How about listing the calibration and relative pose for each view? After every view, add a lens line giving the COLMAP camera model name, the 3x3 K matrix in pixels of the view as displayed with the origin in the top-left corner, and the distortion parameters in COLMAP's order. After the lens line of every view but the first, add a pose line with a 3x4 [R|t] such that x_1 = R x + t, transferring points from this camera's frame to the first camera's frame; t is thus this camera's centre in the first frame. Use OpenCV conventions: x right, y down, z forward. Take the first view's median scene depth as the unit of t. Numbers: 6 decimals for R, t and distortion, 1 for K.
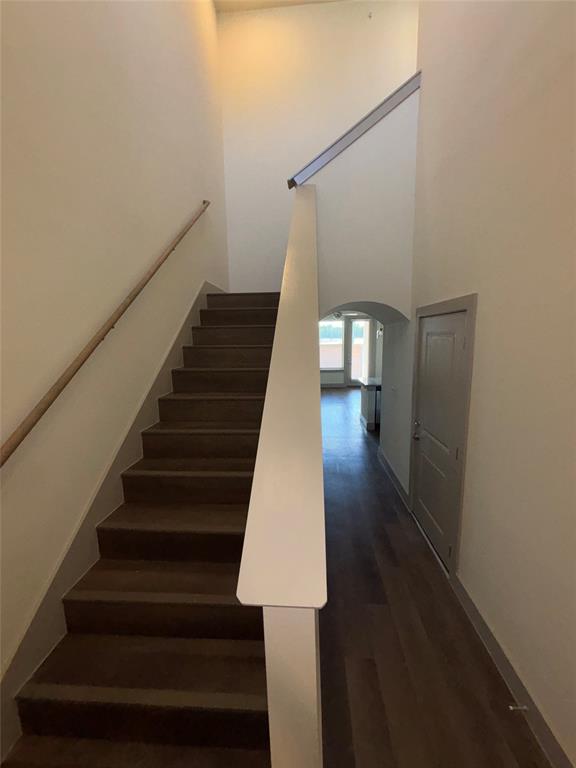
lens RADIAL K [[309.9, 0, 288.4], [0, 309.9, 385.3], [0, 0, 1]] dist [0.005213, 0.000430]
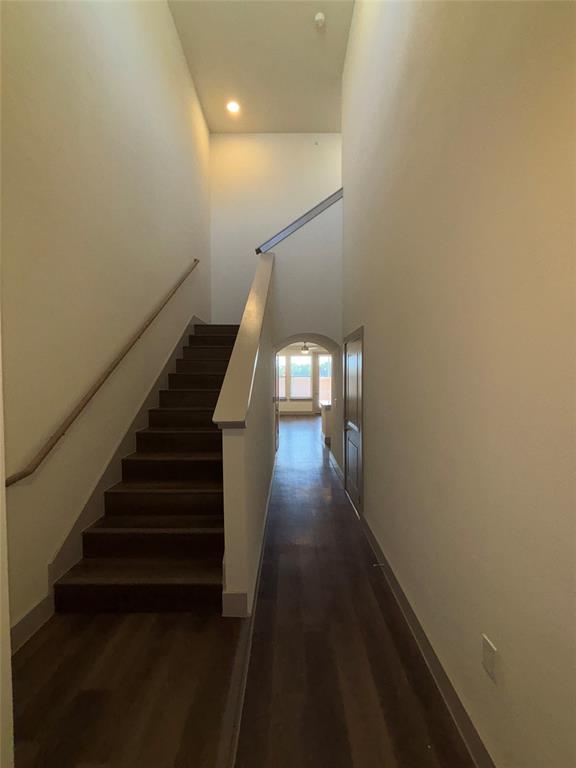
lens RADIAL K [[311.0, 0, 288.3], [0, 311.0, 385.3], [0, 0, 1]] dist [-0.001204, 0.000089]
pose [[0.997893, 0.014179, 0.063316, 0.052666], [-0.006038, 0.991890, -0.126958, 0.113810], [-0.064603, 0.126308, 0.989885, -0.274980]]
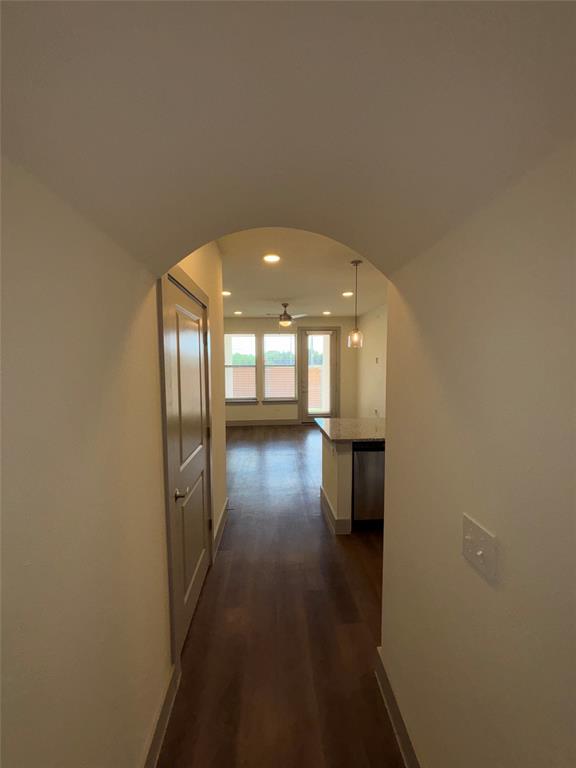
lens RADIAL K [[309.9, 0, 288.4], [0, 309.9, 385.3], [0, 0, 1]] dist [0.005213, 0.000430]
pose [[0.992276, -0.001290, 0.124040, 0.171698], [0.014133, 0.994611, -0.102714, -0.025804], [-0.123239, 0.103674, 0.986947, 0.715009]]
